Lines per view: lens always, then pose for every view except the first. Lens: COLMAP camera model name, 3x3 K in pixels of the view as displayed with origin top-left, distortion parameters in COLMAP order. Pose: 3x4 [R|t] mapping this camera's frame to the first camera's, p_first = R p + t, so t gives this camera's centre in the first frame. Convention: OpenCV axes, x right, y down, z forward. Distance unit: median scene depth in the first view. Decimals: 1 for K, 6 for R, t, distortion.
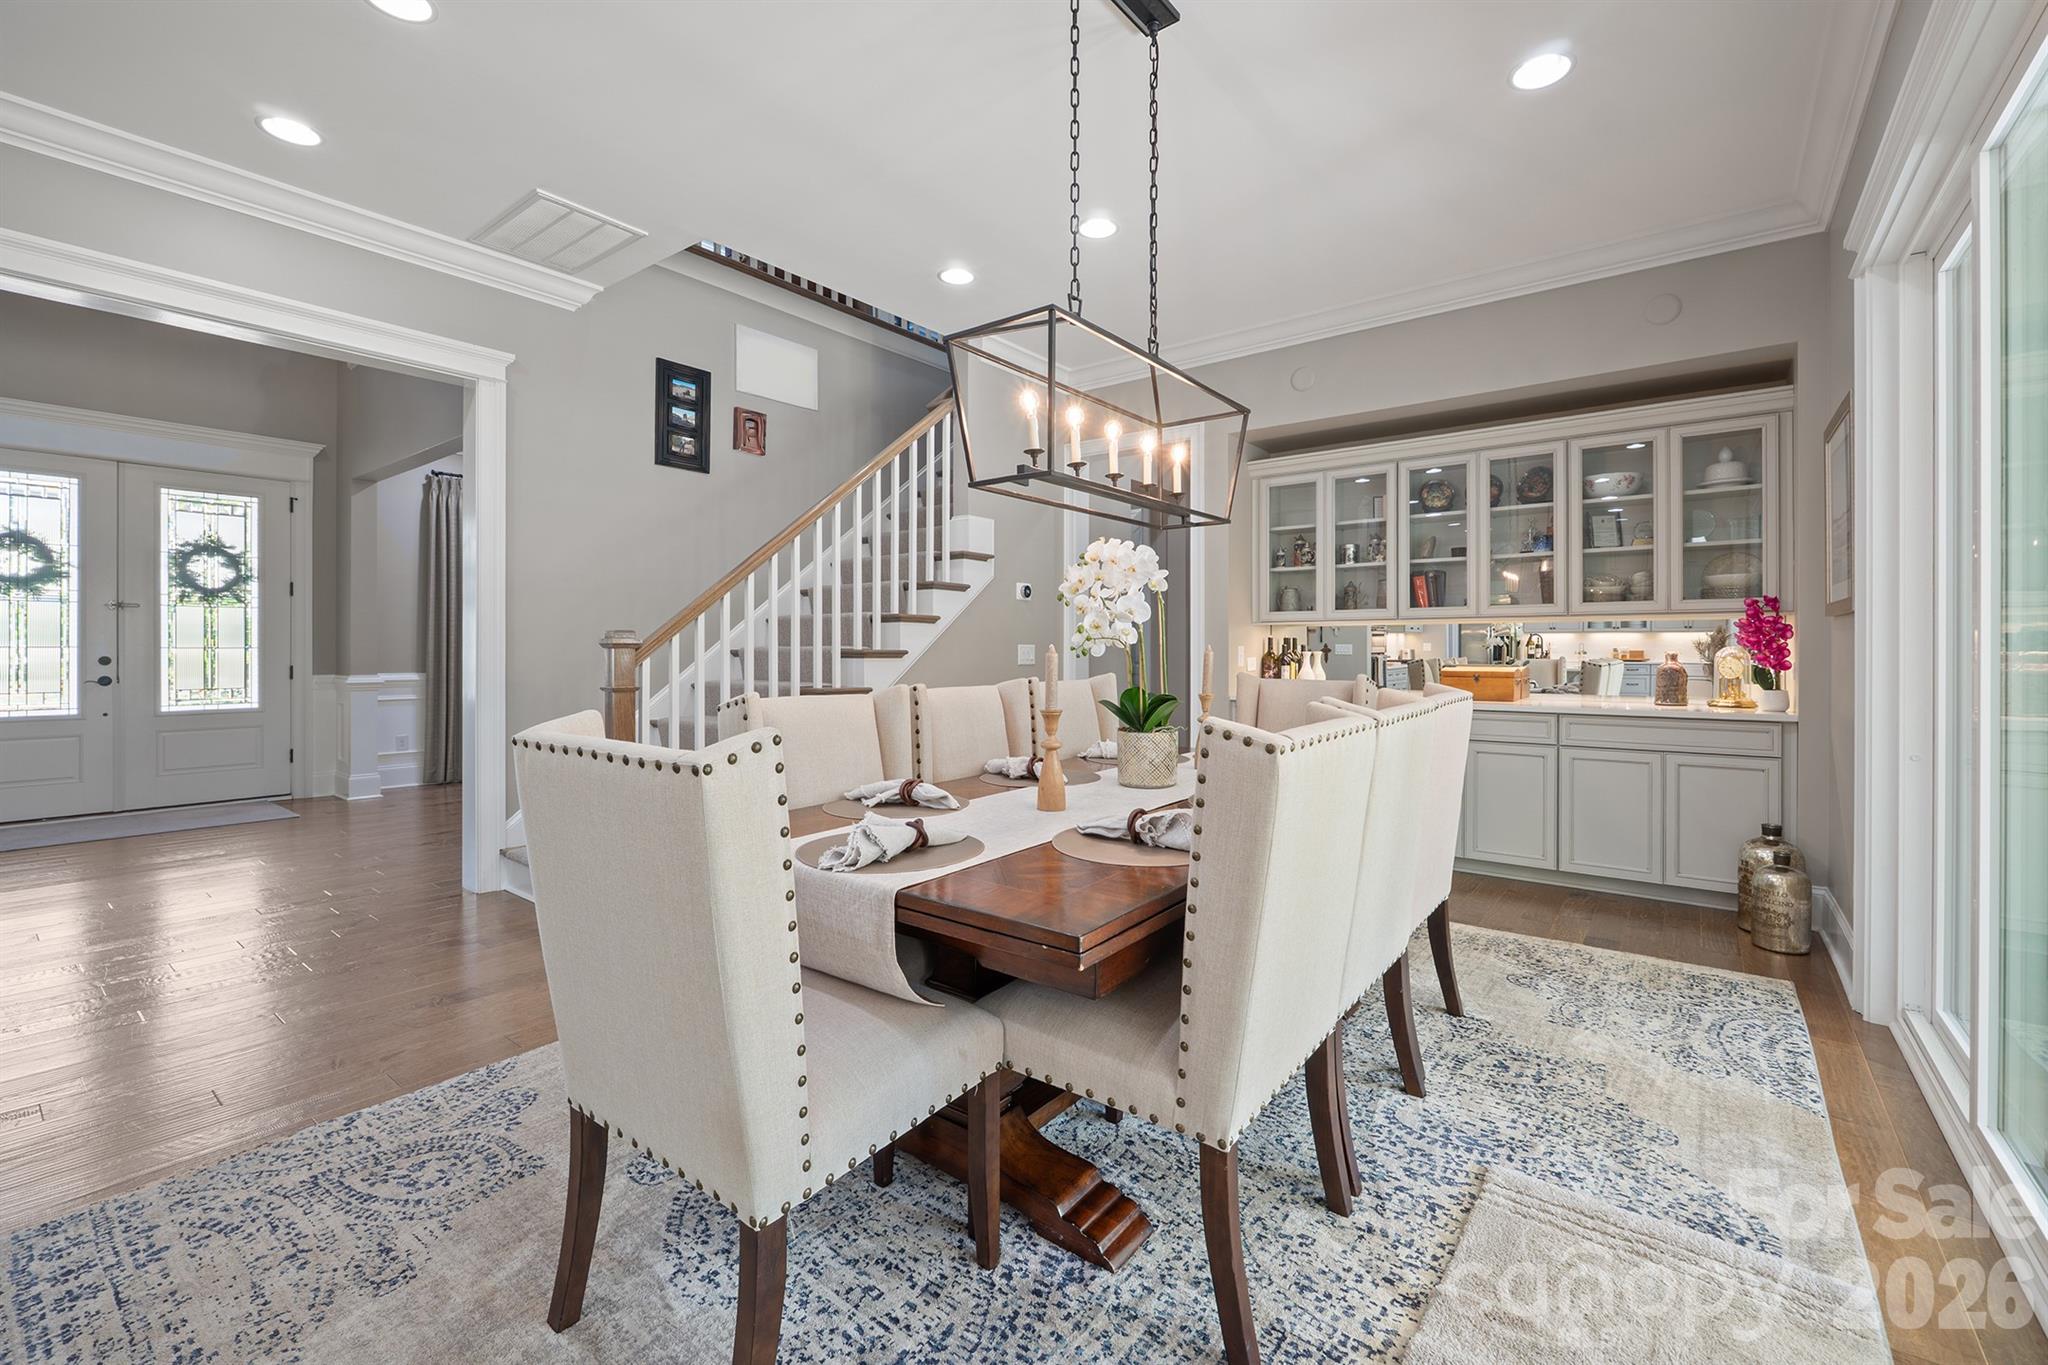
lens RADIAL K [[861.7, 0, 1031.3], [0, 861.7, 647.3], [0, 0, 1]] dist [-0.007265, -0.000200]
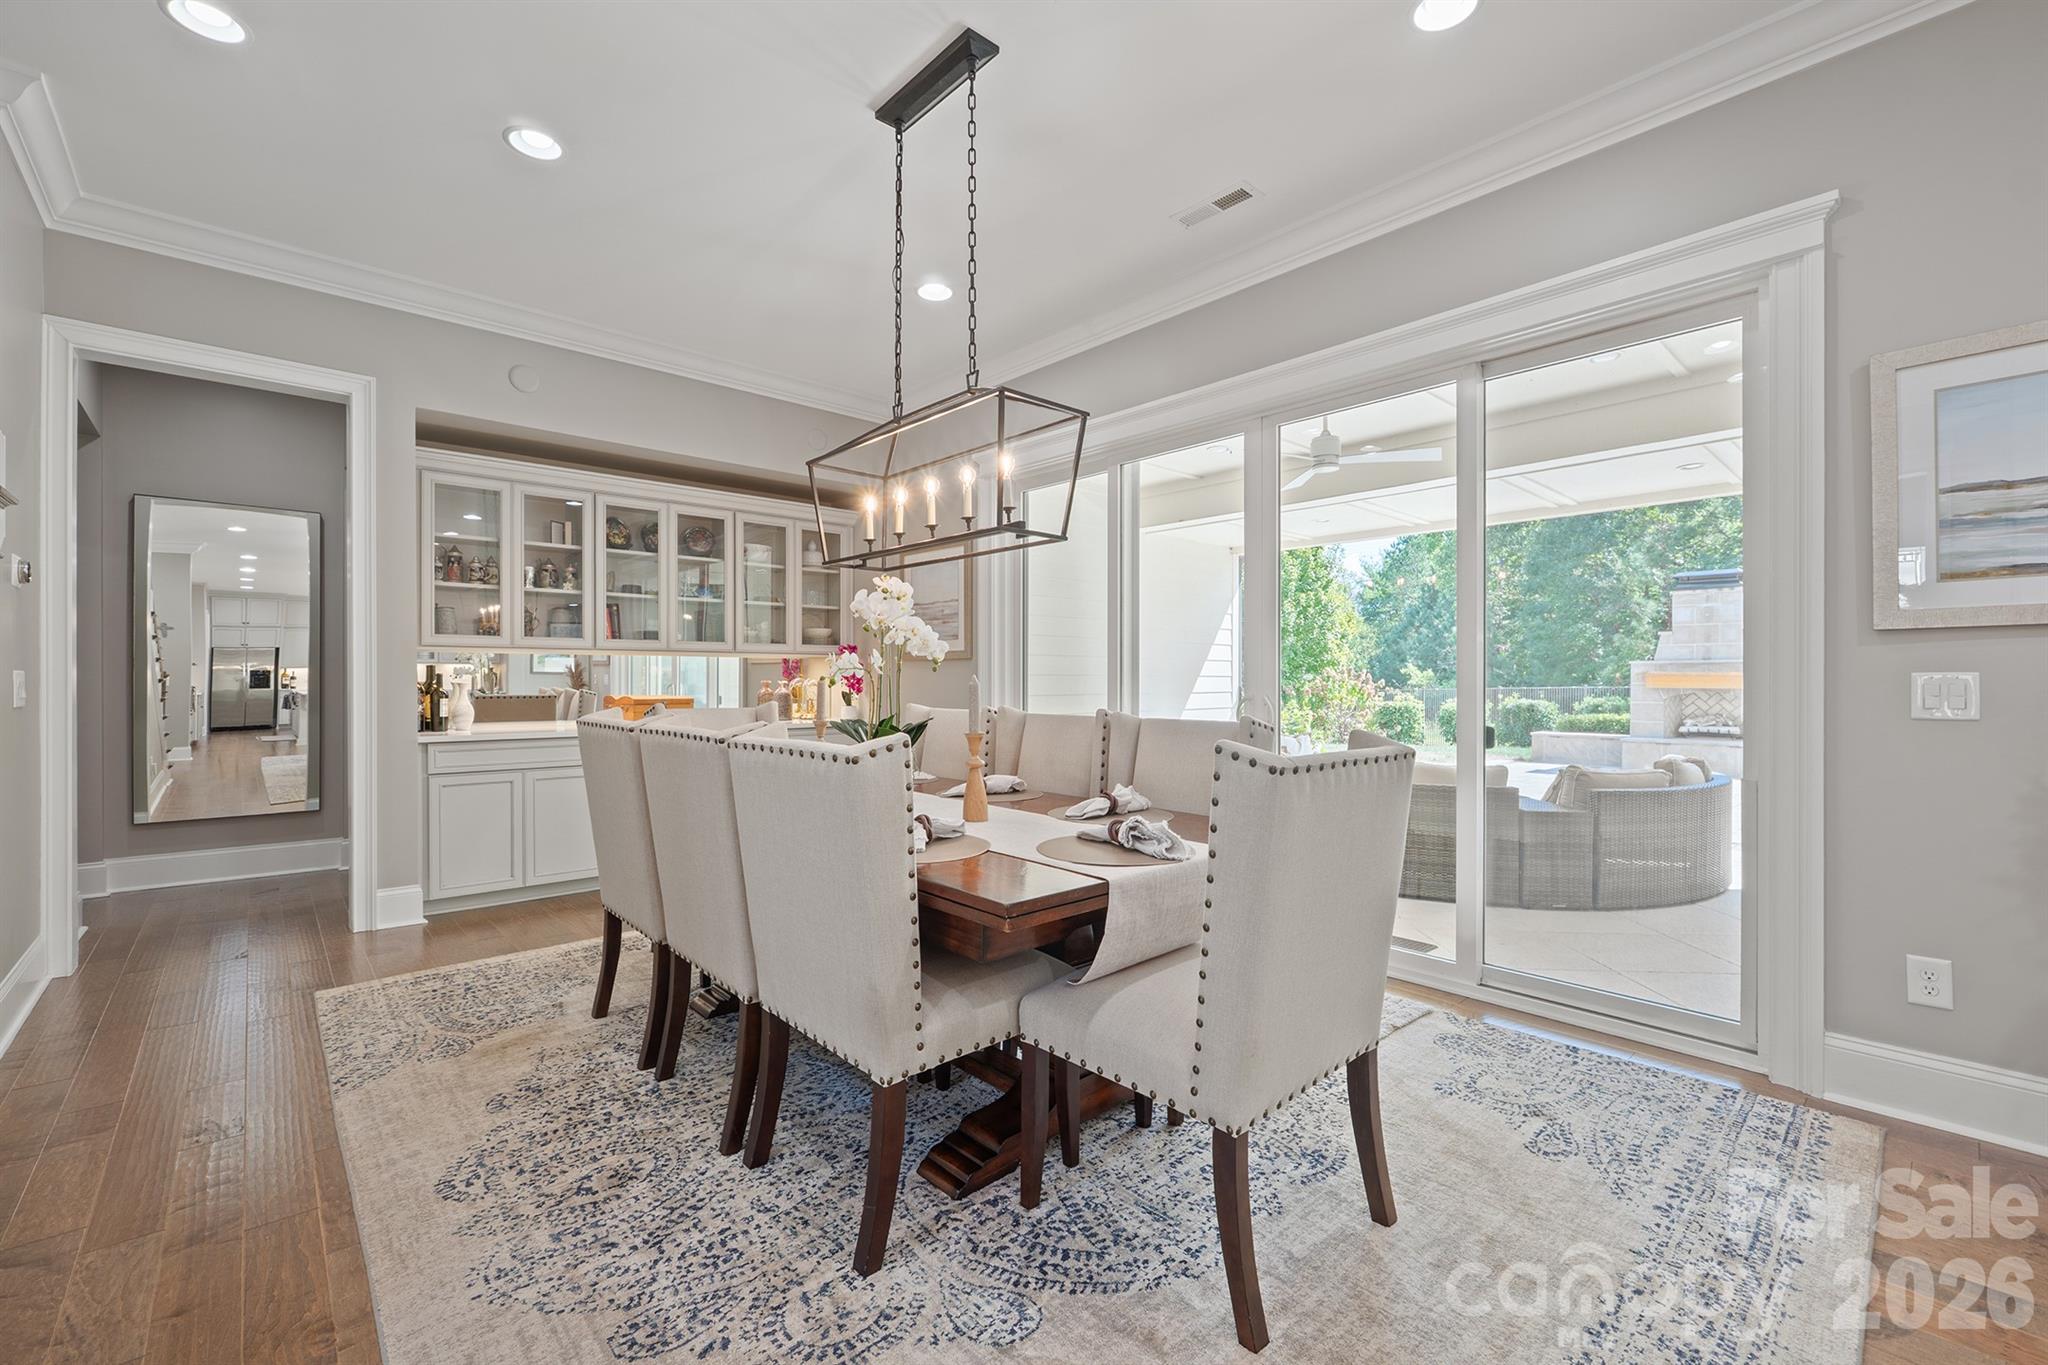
lens RADIAL K [[861.7, 0, 1027.9], [0, 861.7, 681.2], [0, 0, 1]] dist [-0.007265, -0.000200]
pose [[0.172736, -0.002104, 0.984966, -0.492581], [-0.004886, 0.999984, 0.002993, -0.000234], [-0.984956, -0.005330, 0.172723, 0.327110]]
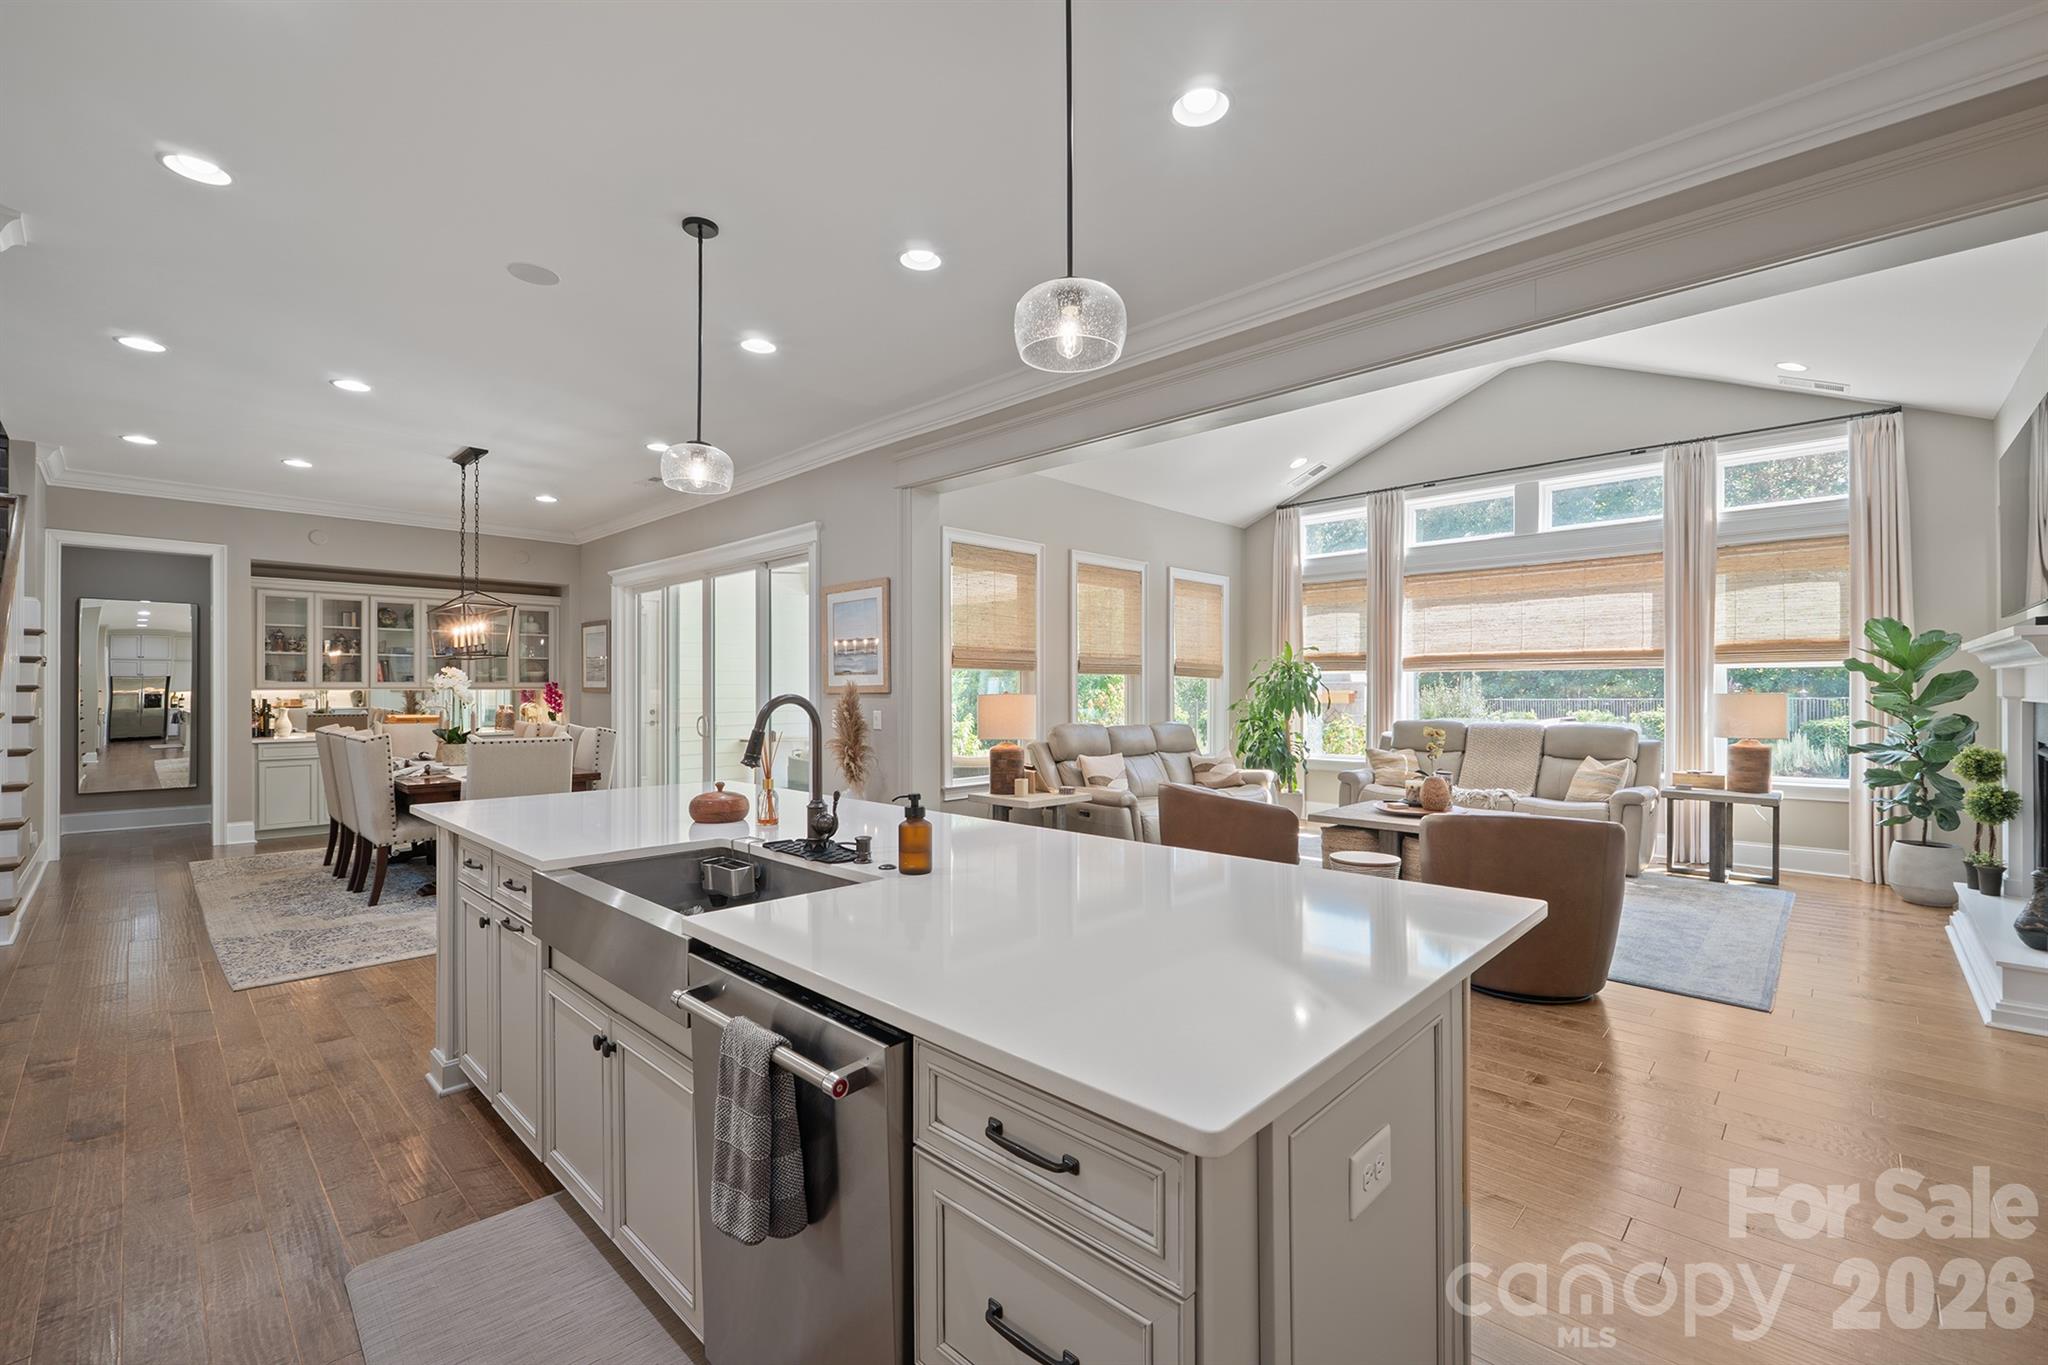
lens RADIAL K [[861.7, 0, 1030.1], [0, 861.7, 687.8], [0, 0, 1]] dist [-0.007265, -0.000200]
pose [[0.100958, 0.000954, 0.994890, -1.153584], [-0.002946, 0.999995, -0.000660, -0.036938], [-0.994886, -0.002865, 0.100961, -0.482131]]
